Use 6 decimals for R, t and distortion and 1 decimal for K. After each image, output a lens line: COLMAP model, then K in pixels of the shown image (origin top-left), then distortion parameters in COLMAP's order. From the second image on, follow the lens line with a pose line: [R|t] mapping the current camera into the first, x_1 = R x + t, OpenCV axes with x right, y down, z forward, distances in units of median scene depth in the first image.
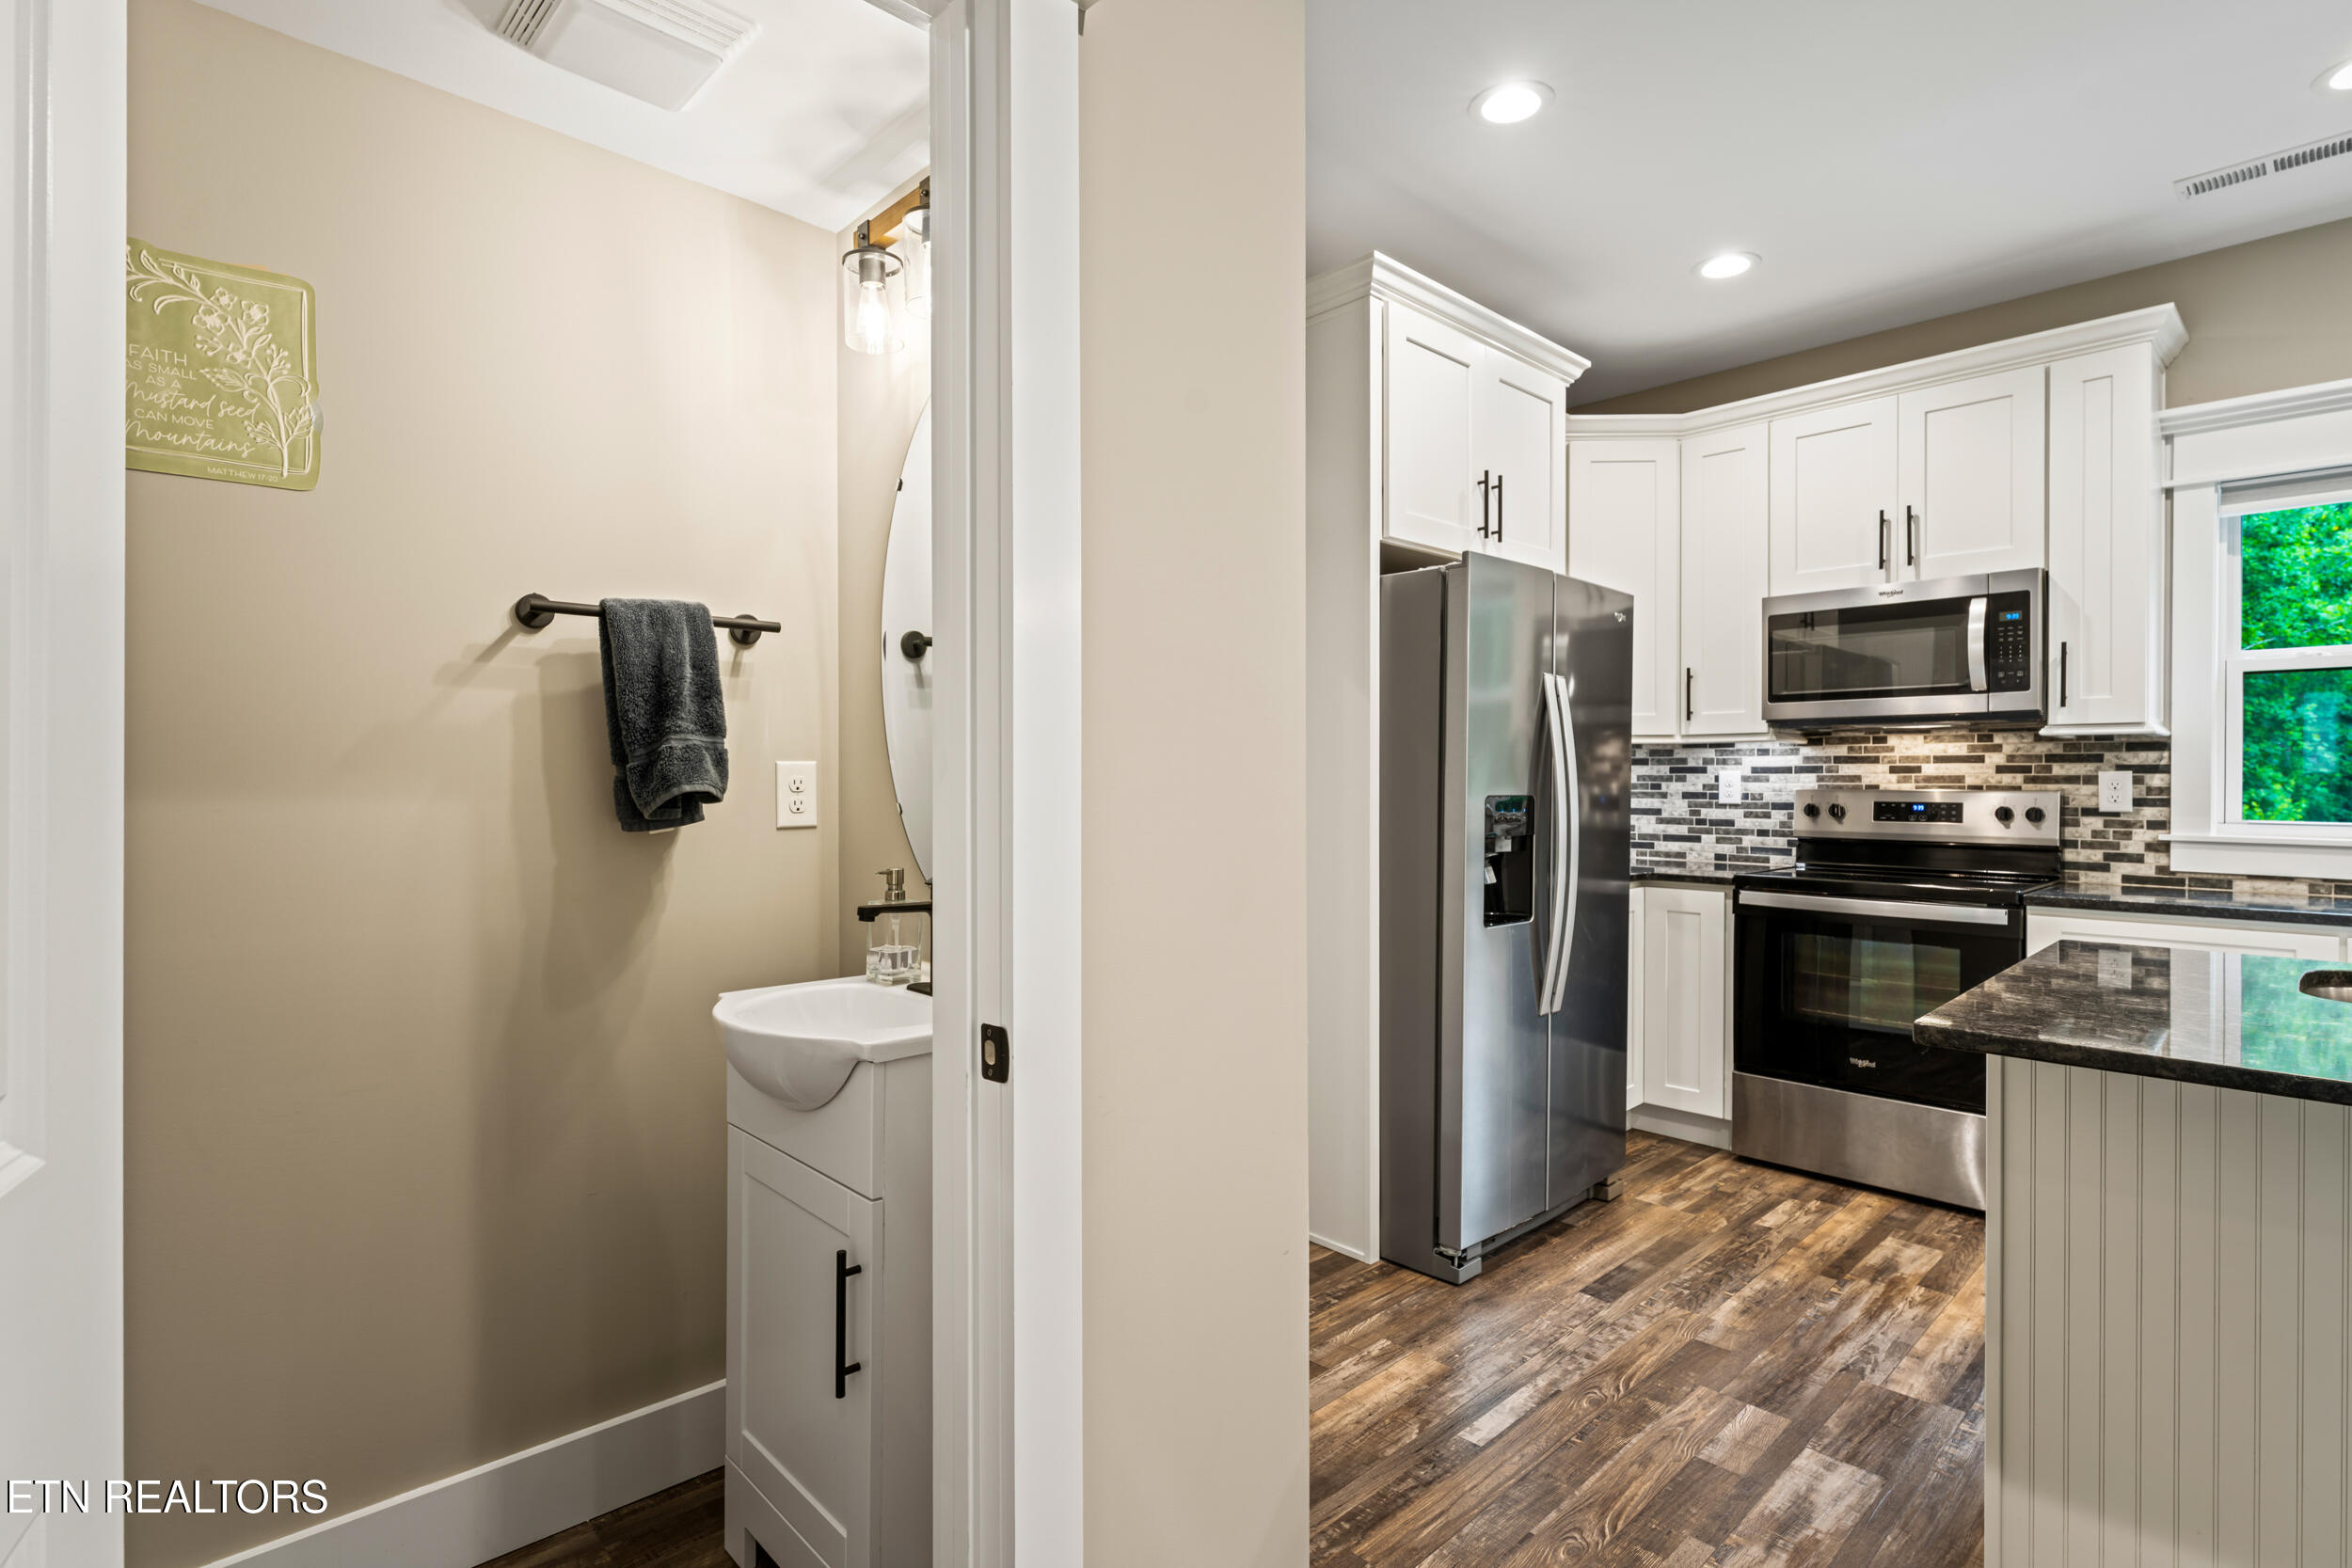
lens RADIAL K [[1156.9, 0, 1214.5], [0, 1156.9, 784.3], [0, 0, 1]] dist [-0.000100, -0.000648]
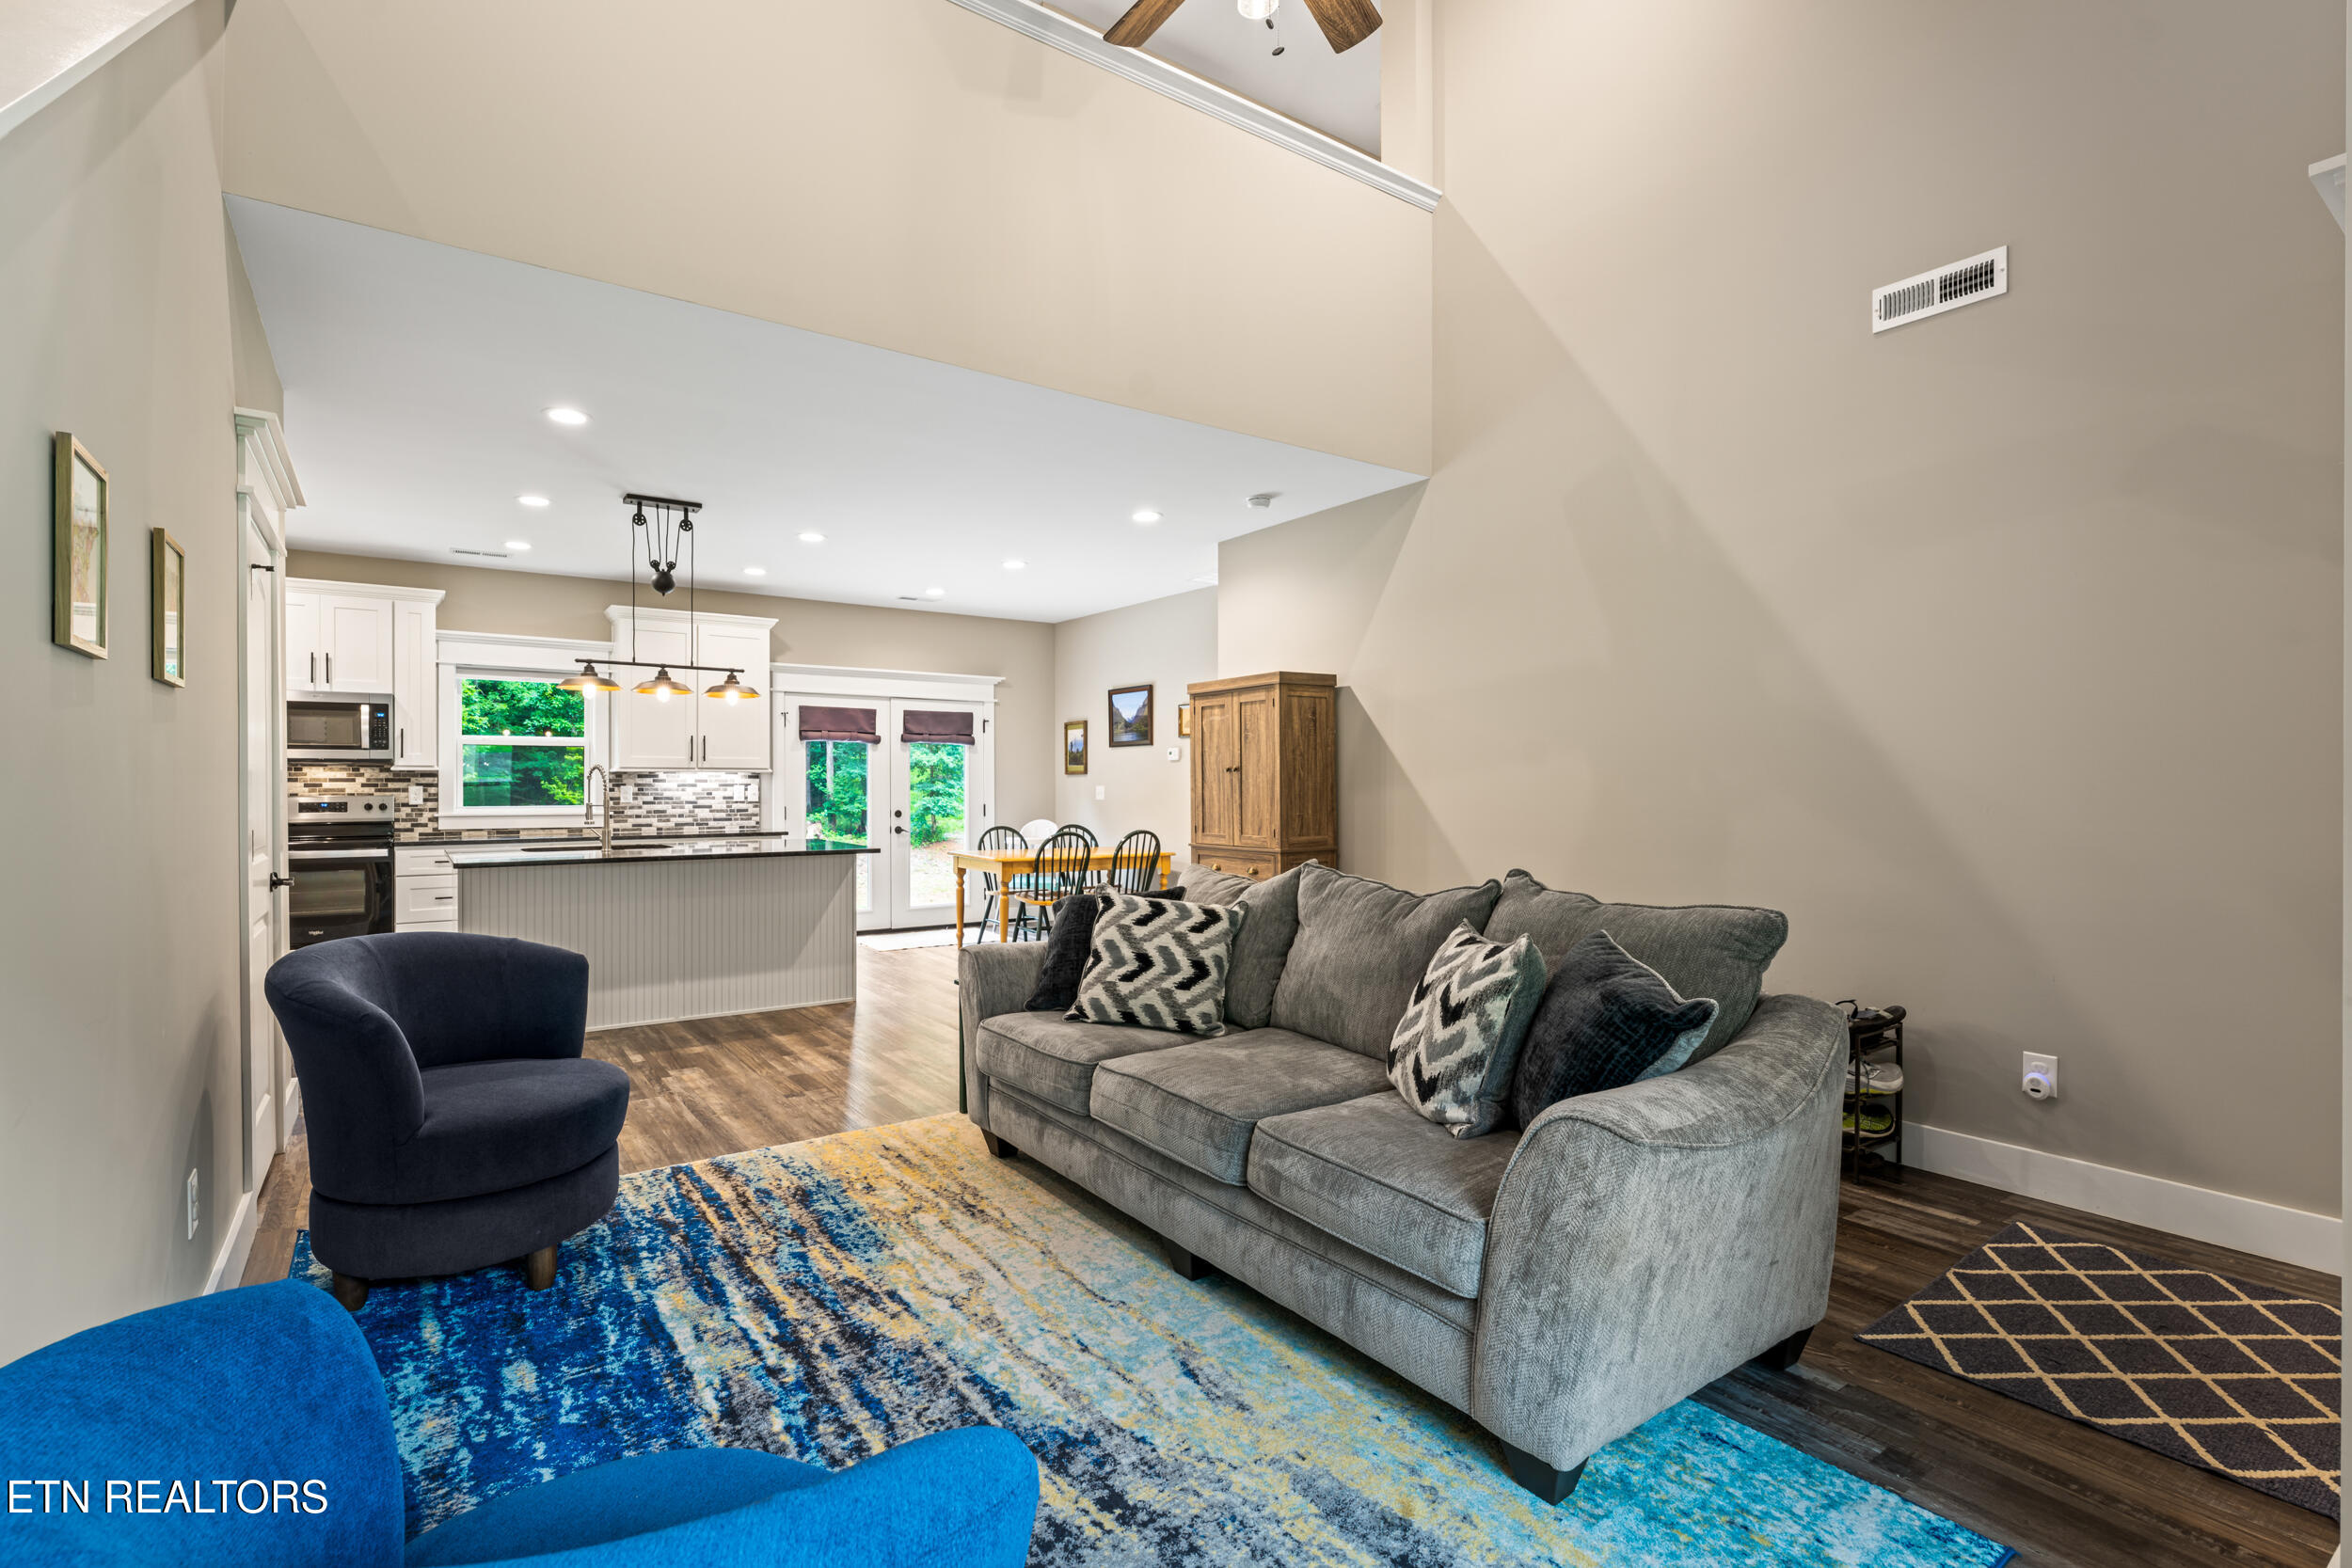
lens RADIAL K [[1077.2, 0, 1045.5], [0, 1077.2, 793.0], [0, 0, 1]] dist [0.014962, 0.000271]
pose [[0.218911, -0.012267, 0.975668, -0.974305], [0.007805, 0.999911, 0.010821, -0.011237], [-0.975714, 0.005246, 0.218988, -0.625151]]
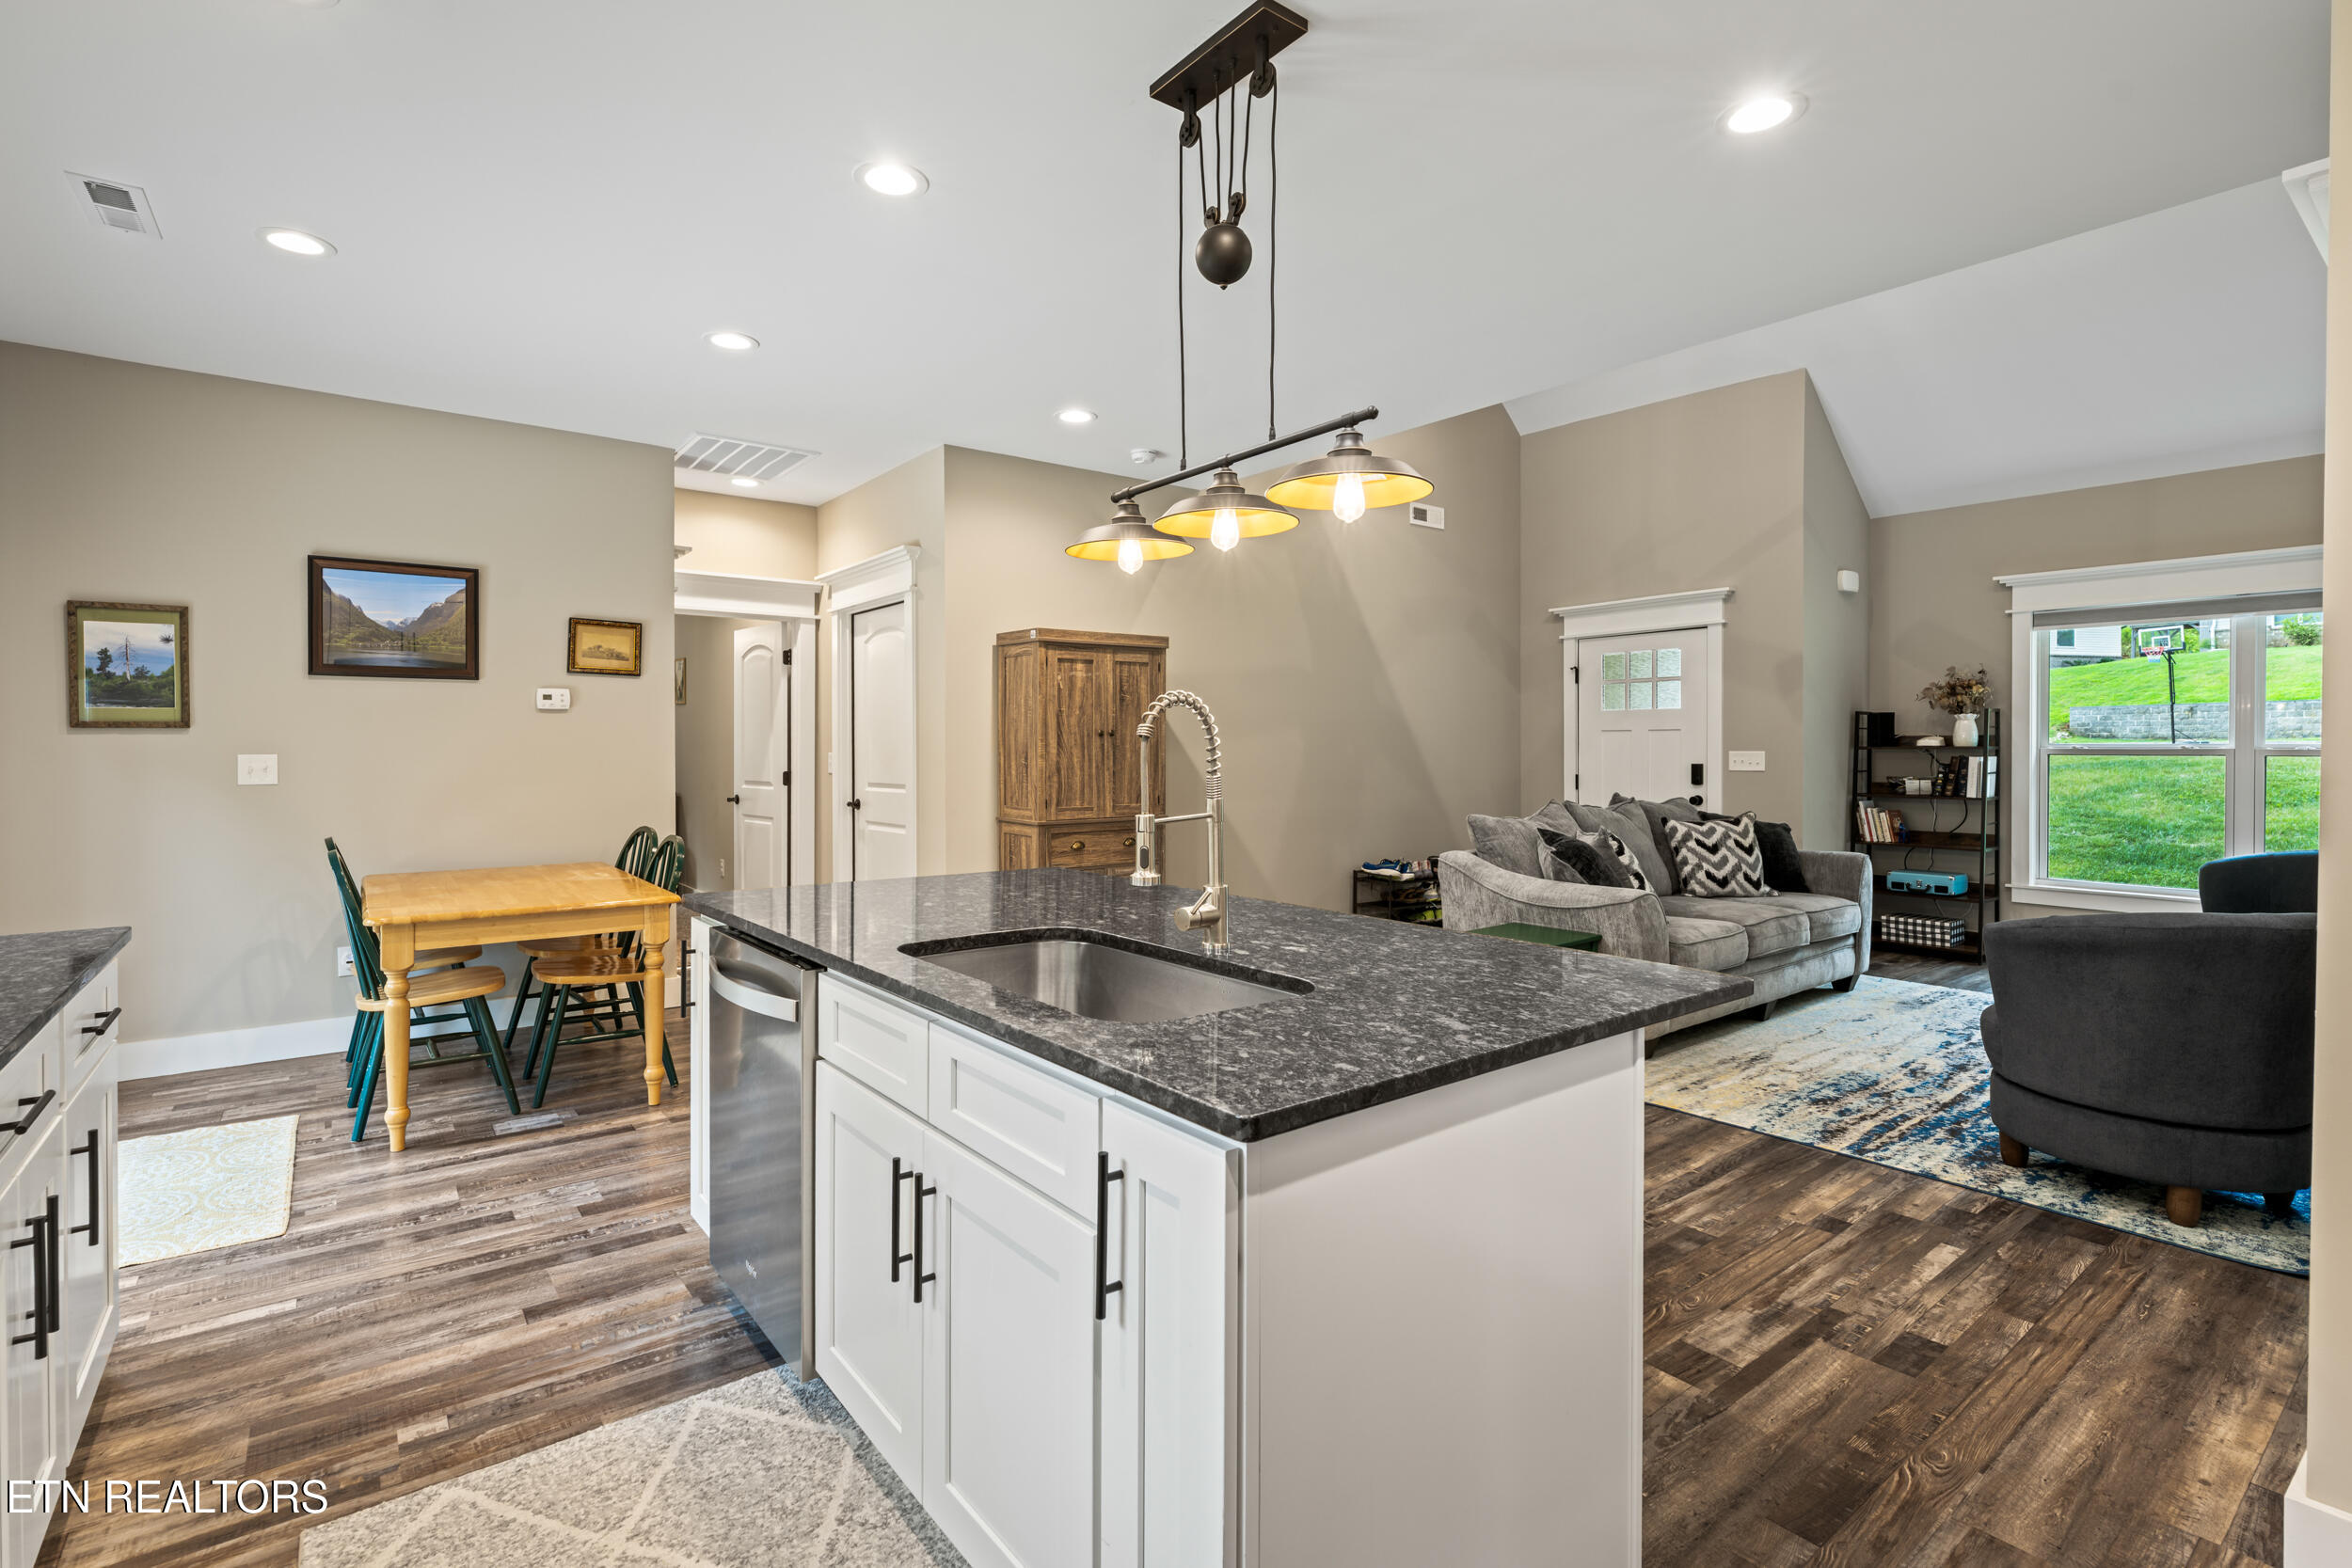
lens RADIAL K [[1104.9, 0, 1219.0], [0, 1104.9, 743.7], [0, 0, 1]] dist [0.004612, -0.002086]
pose [[-0.997336, -0.001056, 0.072938, 0.443904], [-0.001116, 0.999999, -0.000788, -0.012686], [-0.072937, -0.000867, -0.997336, 0.973972]]
